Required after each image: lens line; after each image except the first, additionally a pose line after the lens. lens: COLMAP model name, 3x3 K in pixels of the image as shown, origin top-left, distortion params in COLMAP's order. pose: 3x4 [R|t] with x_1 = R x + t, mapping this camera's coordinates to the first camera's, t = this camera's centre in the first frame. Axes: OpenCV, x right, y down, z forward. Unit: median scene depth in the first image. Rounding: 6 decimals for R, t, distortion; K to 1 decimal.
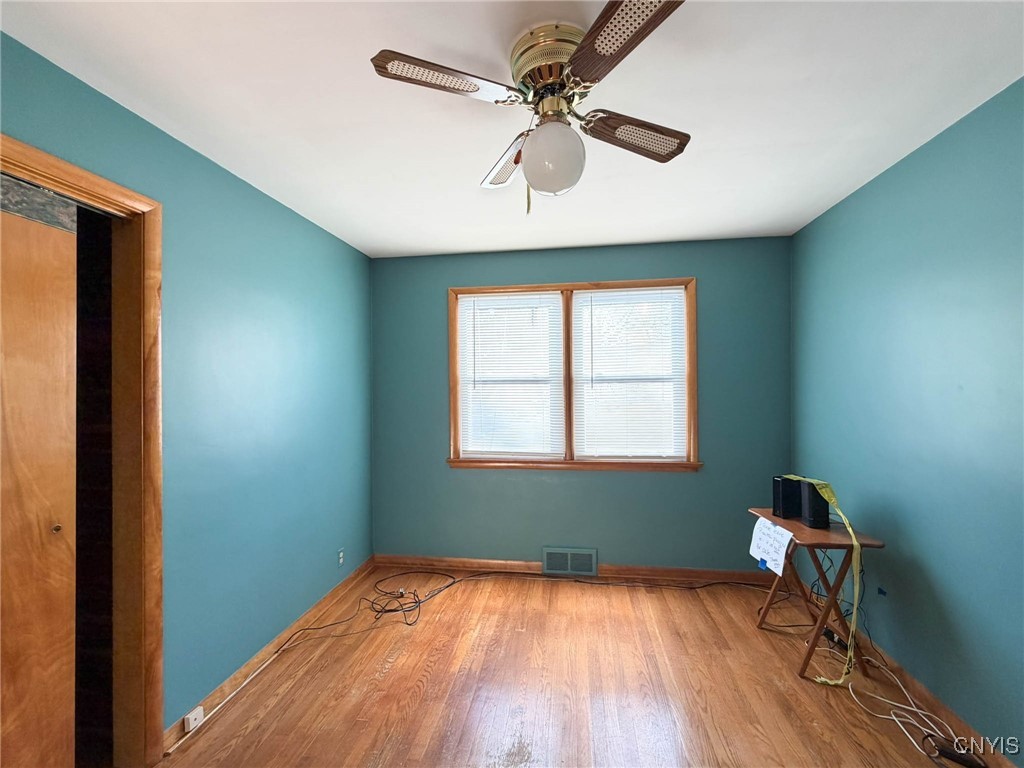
lens RADIAL K [[424.9, 0, 507.7], [0, 424.9, 378.9], [0, 0, 1]] dist [-0.000398, -0.000676]
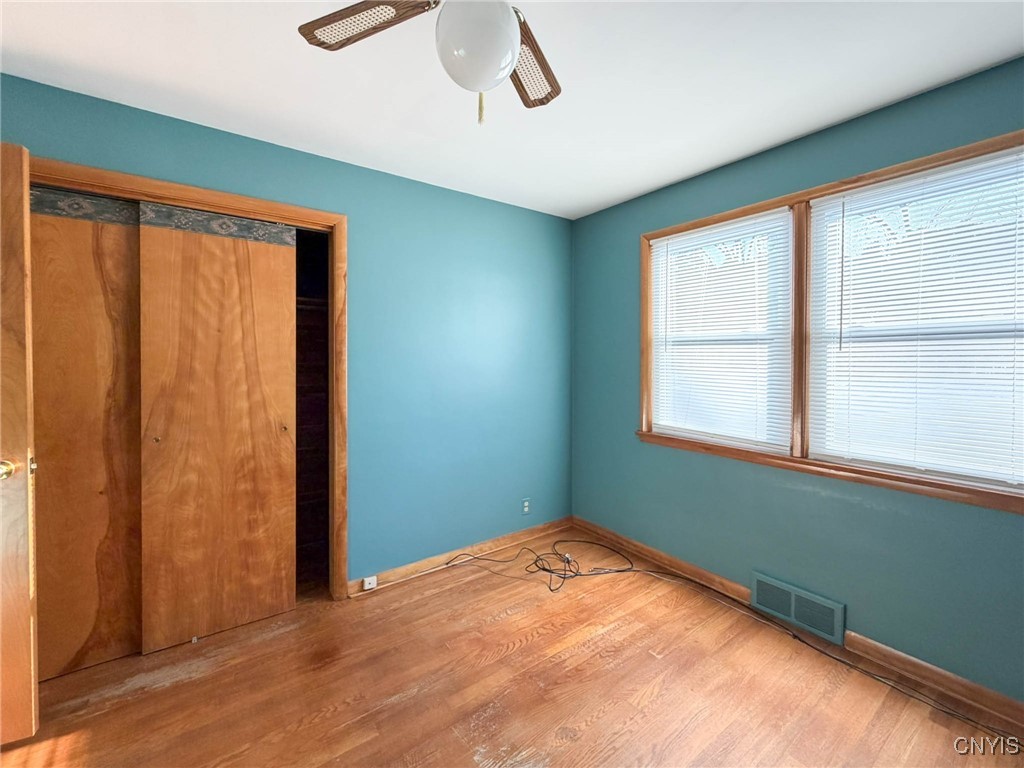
lens RADIAL K [[424.9, 0, 541.0], [0, 424.9, 362.2], [0, 0, 1]] dist [-0.000398, -0.000676]
pose [[0.691123, 0.016869, -0.722540, 0.414109], [0.001886, 0.999682, 0.025142, 0.027593], [0.722734, -0.018739, 0.690872, 0.292562]]
